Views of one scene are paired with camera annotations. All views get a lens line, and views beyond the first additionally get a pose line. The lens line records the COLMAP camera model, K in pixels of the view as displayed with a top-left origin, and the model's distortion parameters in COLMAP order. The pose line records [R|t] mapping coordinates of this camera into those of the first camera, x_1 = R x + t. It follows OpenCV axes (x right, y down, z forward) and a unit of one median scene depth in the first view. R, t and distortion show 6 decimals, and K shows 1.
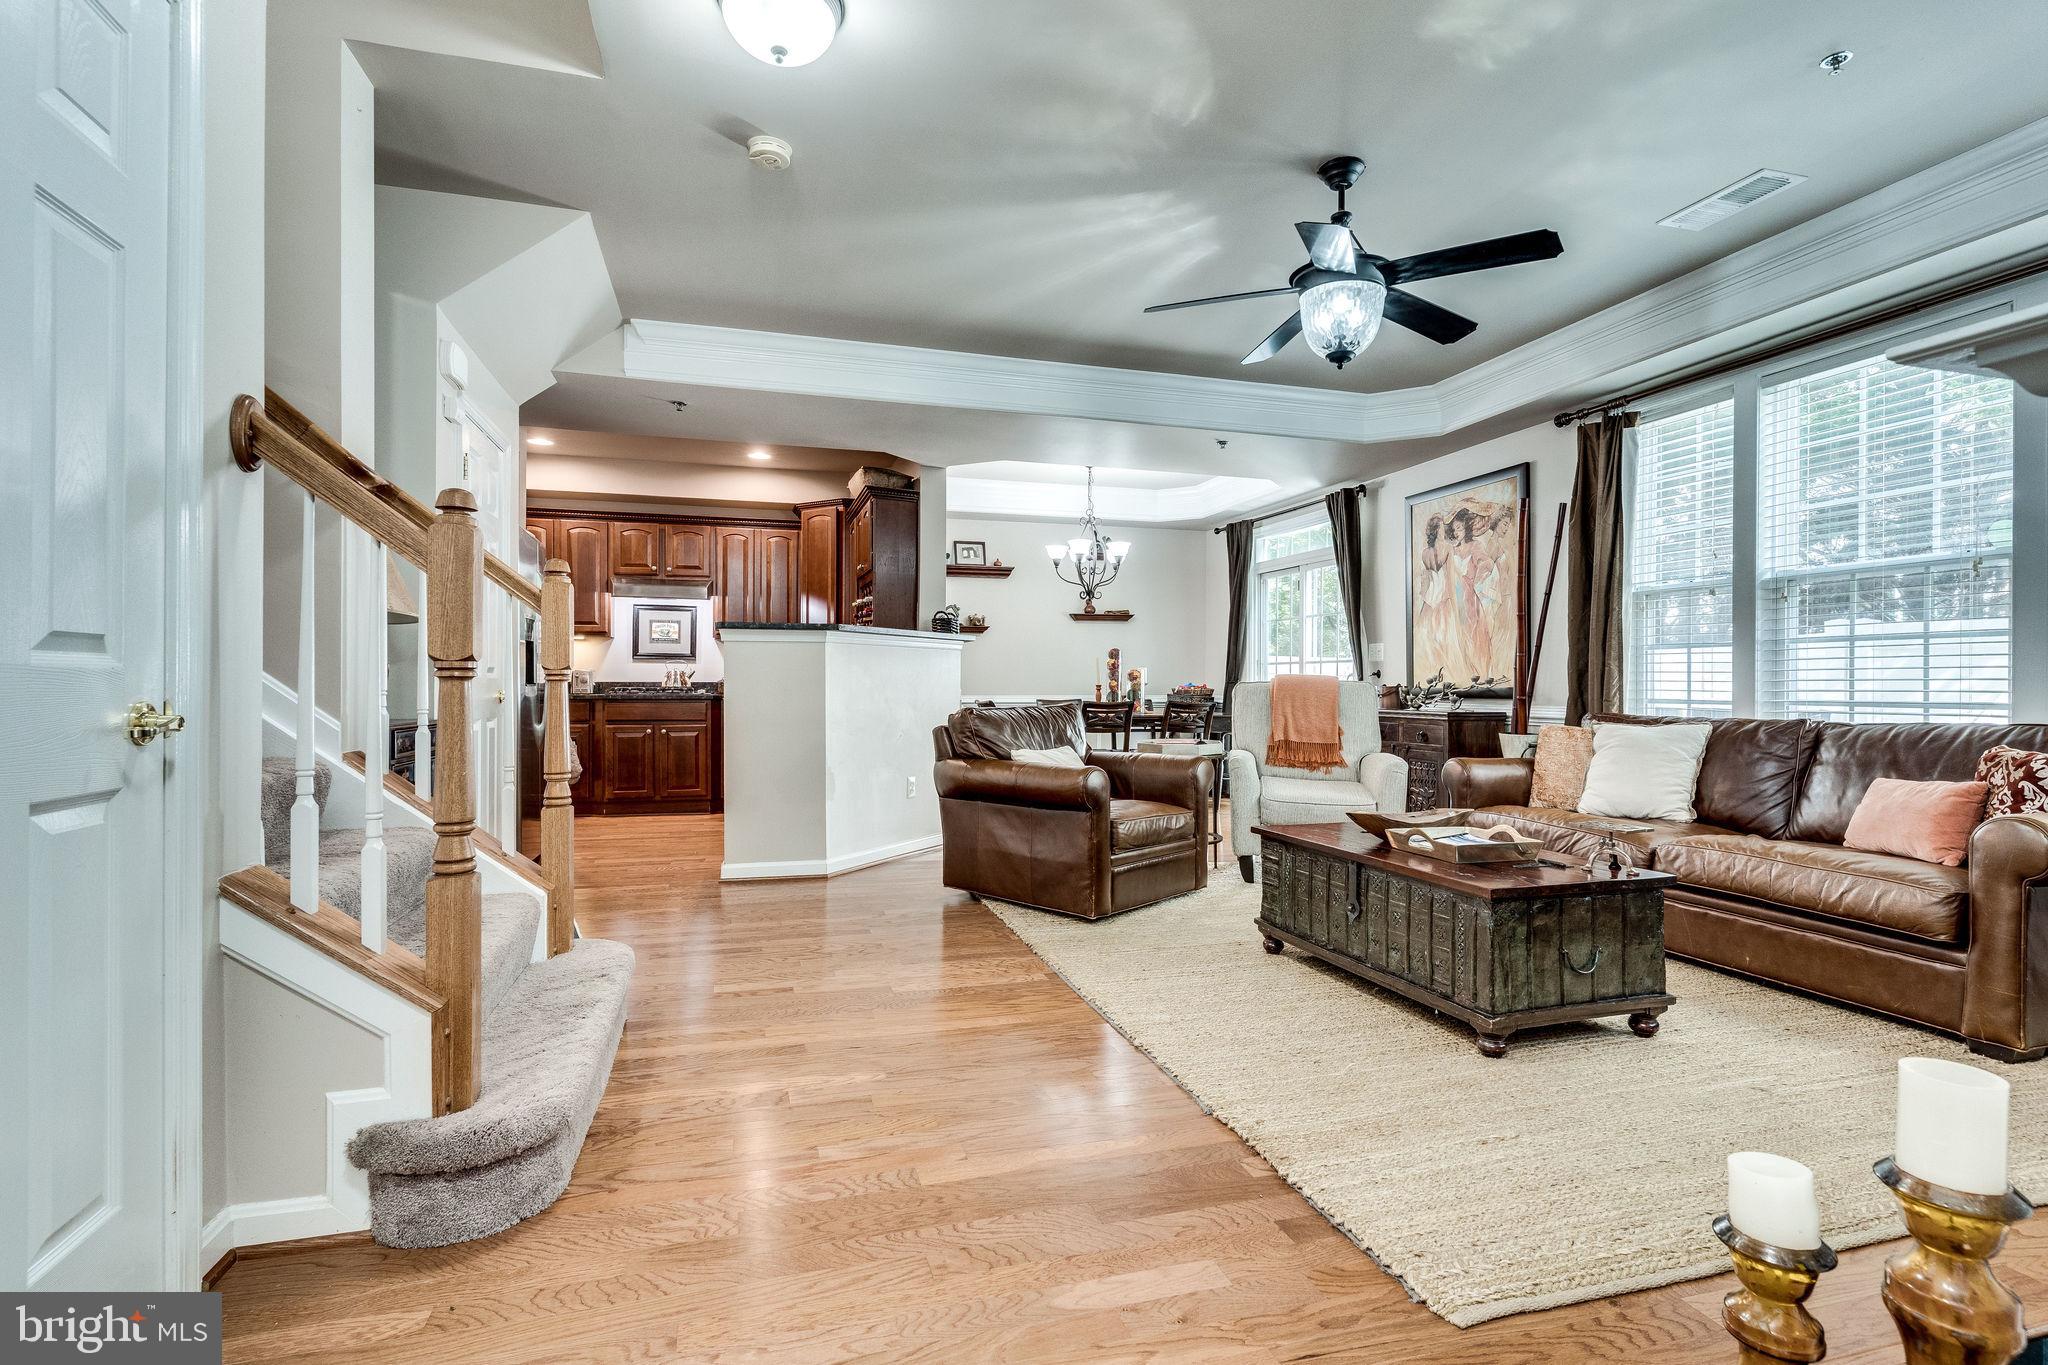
lens RADIAL K [[991.9, 0, 1031.2], [0, 991.9, 684.2], [0, 0, 1]] dist [0.003756, -0.000172]
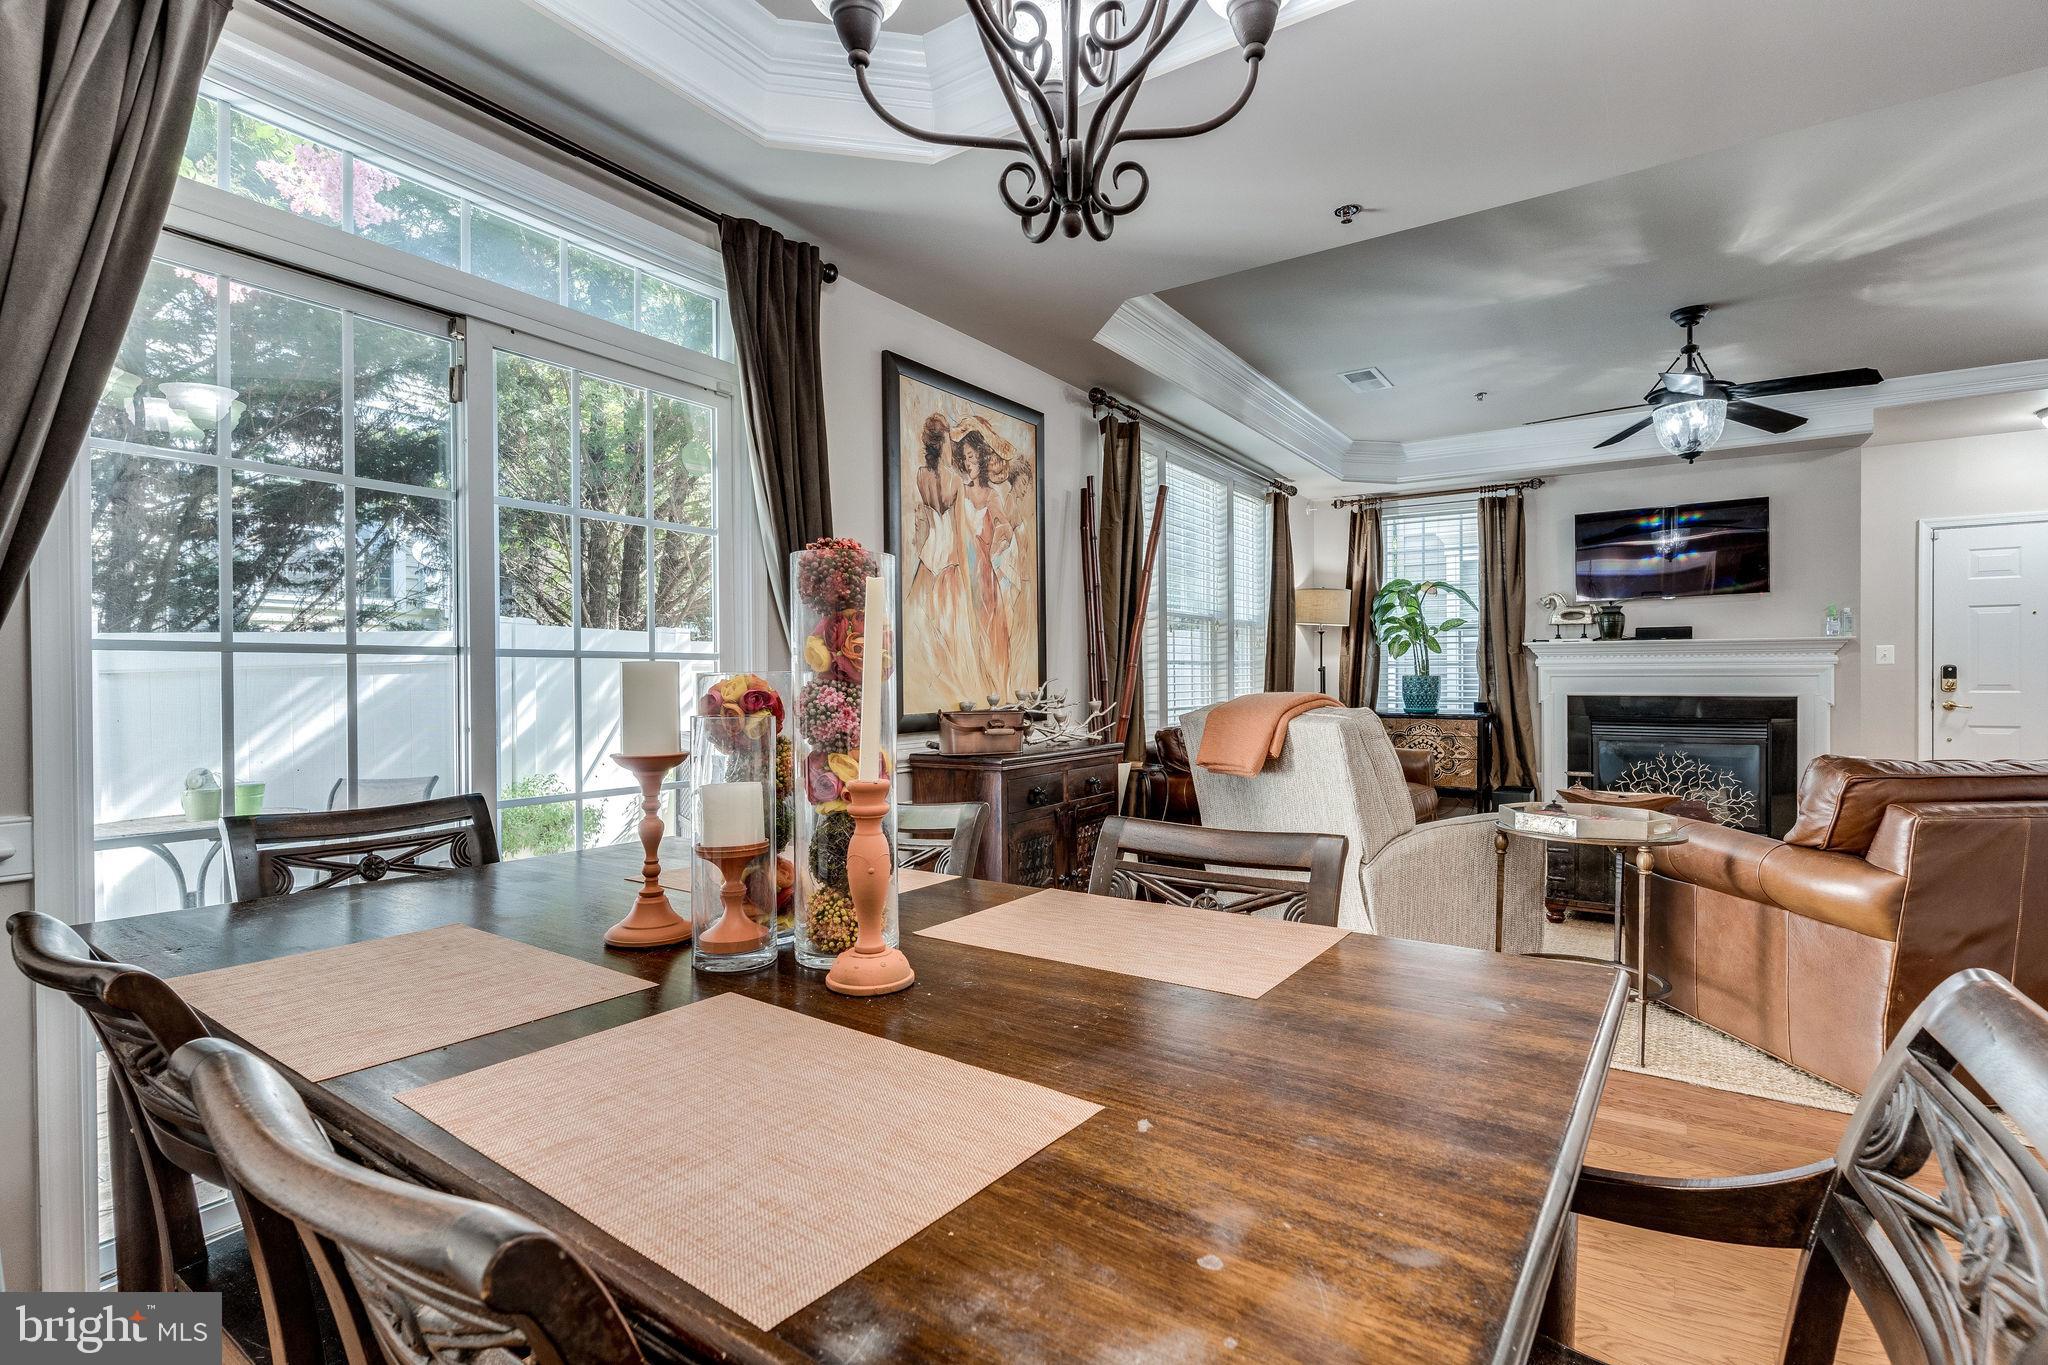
lens RADIAL K [[991.9, 0, 1005.7], [0, 991.9, 693.7], [0, 0, 1]] dist [0.003756, -0.000172]
pose [[-0.639045, -0.010713, 0.769095, -0.072462], [0.002769, 0.999864, 0.016229, -0.017883], [-0.769165, 0.012501, -0.638928, 1.435334]]
